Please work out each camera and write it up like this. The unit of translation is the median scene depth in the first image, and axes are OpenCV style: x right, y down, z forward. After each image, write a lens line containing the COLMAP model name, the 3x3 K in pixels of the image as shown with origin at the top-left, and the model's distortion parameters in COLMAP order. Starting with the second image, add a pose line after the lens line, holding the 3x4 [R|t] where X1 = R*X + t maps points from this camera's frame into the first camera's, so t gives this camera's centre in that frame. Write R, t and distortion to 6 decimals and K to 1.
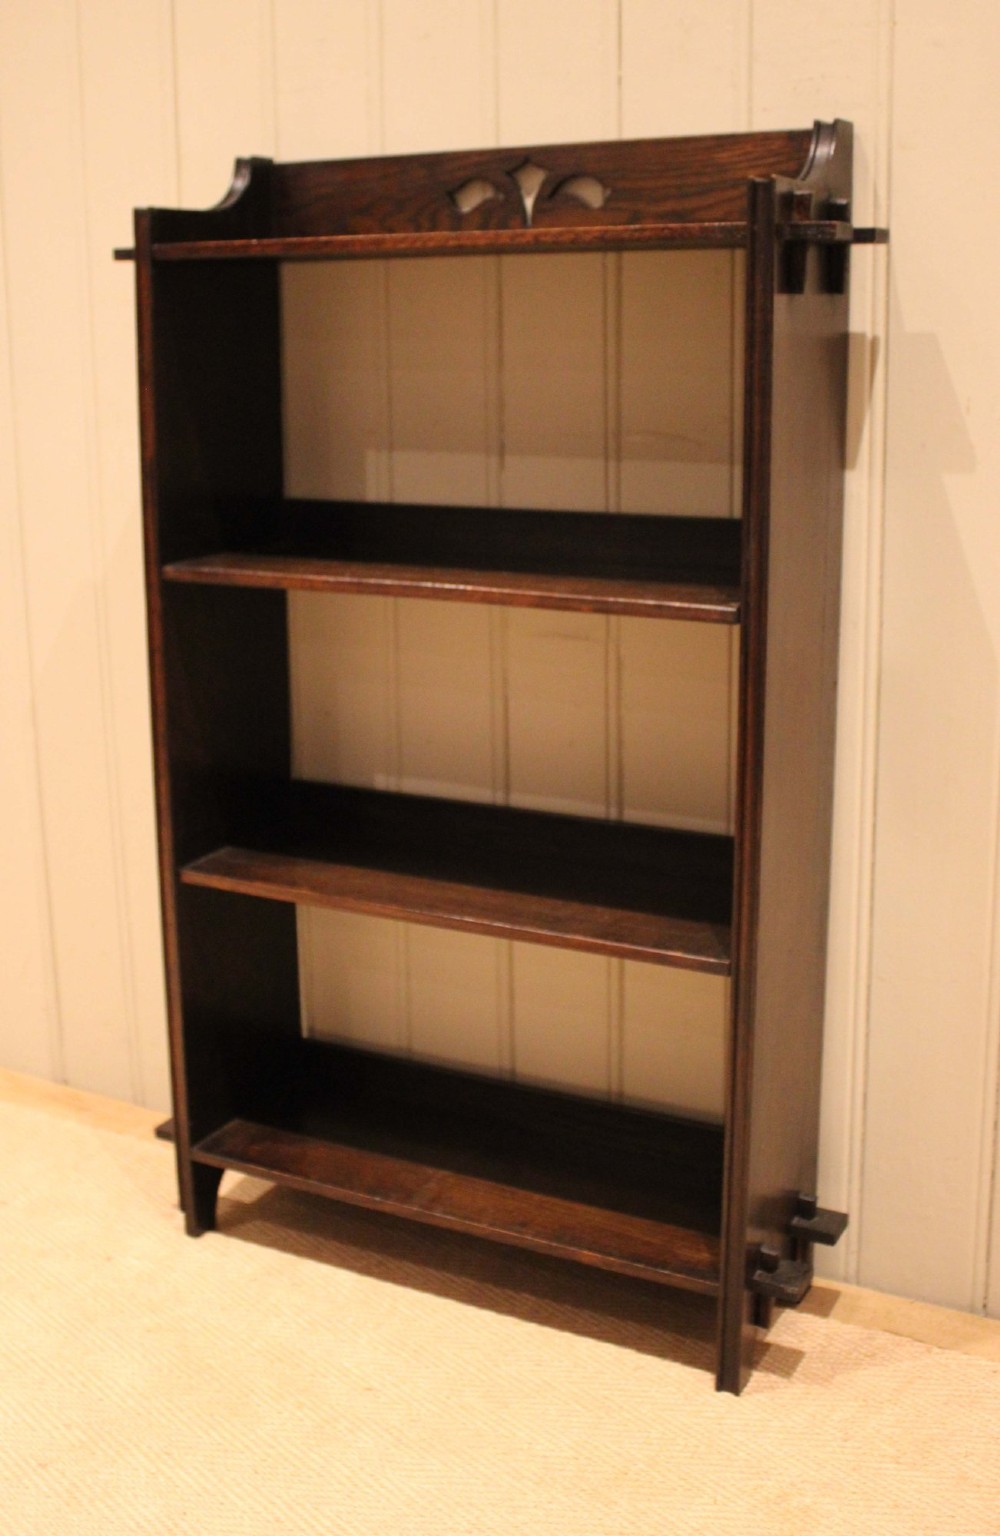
lens RADIAL K [[1808.7, 0, 481.4], [0, 1808.7, 679.2], [0, 0, 1]] dist [-0.091990, 0.064716]
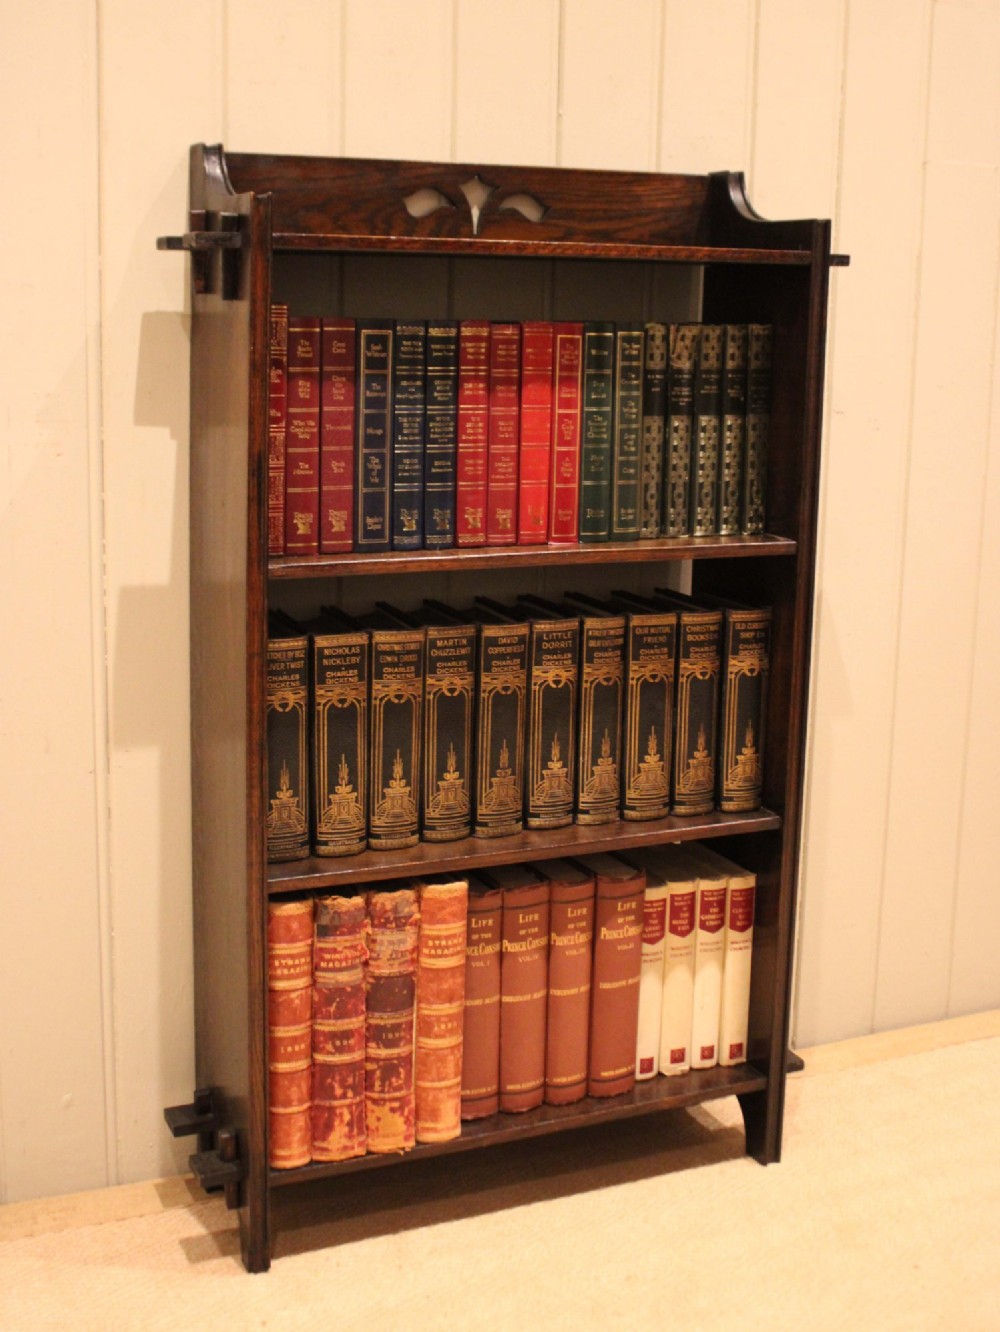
lens RADIAL K [[1683.8, 0, 495.9], [0, 1683.8, 546.8], [0, 0, 1]] dist [-0.065212, 0.051331]
pose [[0.612434, -0.091068, 0.785259, -0.847342], [0.130488, 0.991362, 0.013201, -0.071907], [-0.779678, 0.094382, 0.619027, 0.369215]]
